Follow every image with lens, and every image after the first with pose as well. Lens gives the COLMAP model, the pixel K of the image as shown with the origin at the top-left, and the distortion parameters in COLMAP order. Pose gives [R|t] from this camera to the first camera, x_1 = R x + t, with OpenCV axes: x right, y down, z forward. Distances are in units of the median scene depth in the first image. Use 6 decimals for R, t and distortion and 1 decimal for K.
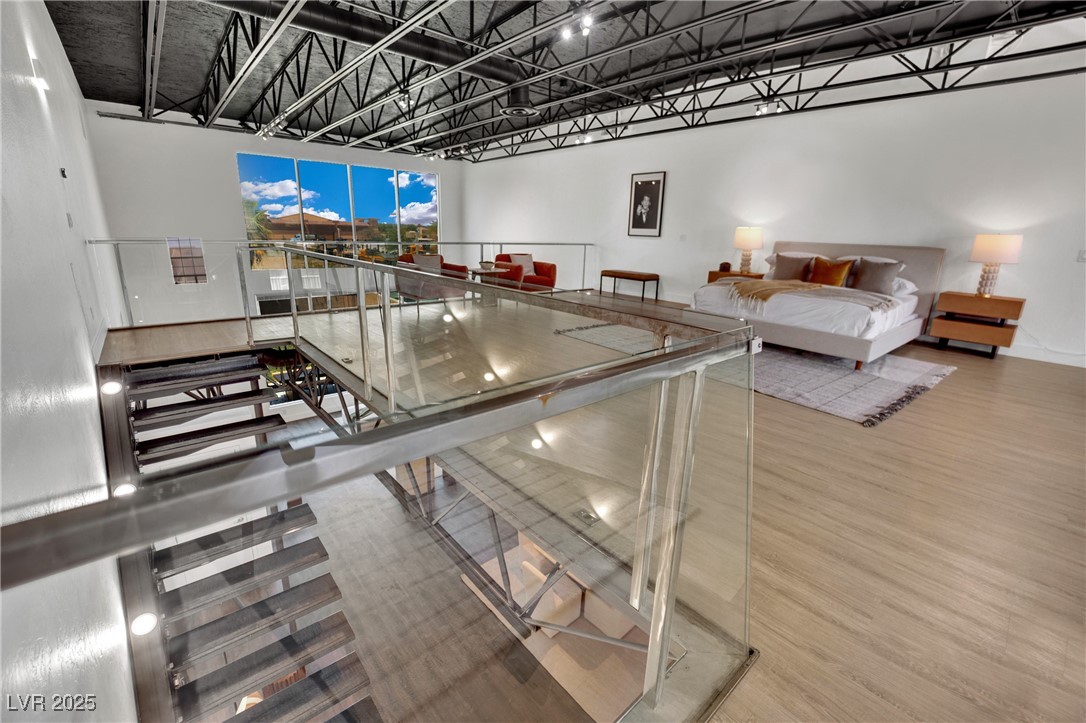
lens RADIAL K [[447.2, 0, 543.0], [0, 447.2, 361.5], [0, 0, 1]] dist [-0.000538, -0.000071]
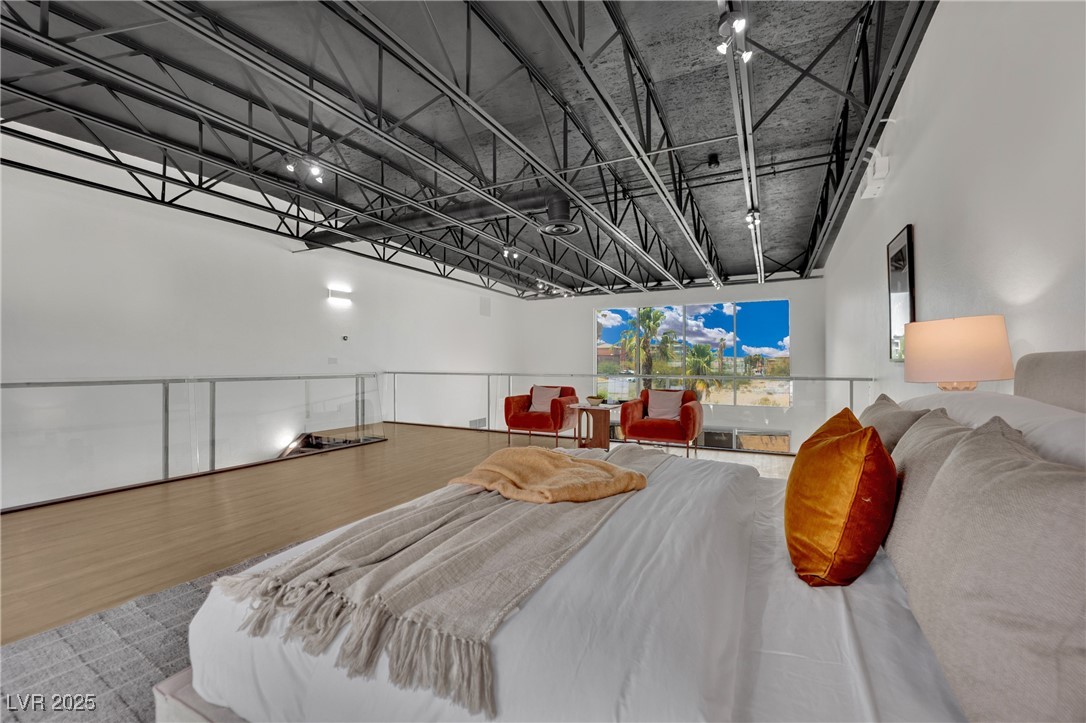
lens RADIAL K [[458.4, 0, 545.5], [0, 458.4, 368.0], [0, 0, 1]] dist [0.001977, 0.000282]
pose [[-0.381343, -0.083717, 0.920635, -0.744768], [0.197307, 0.965572, 0.169532, -0.358629], [-0.903132, 0.246297, -0.351697, 1.009963]]
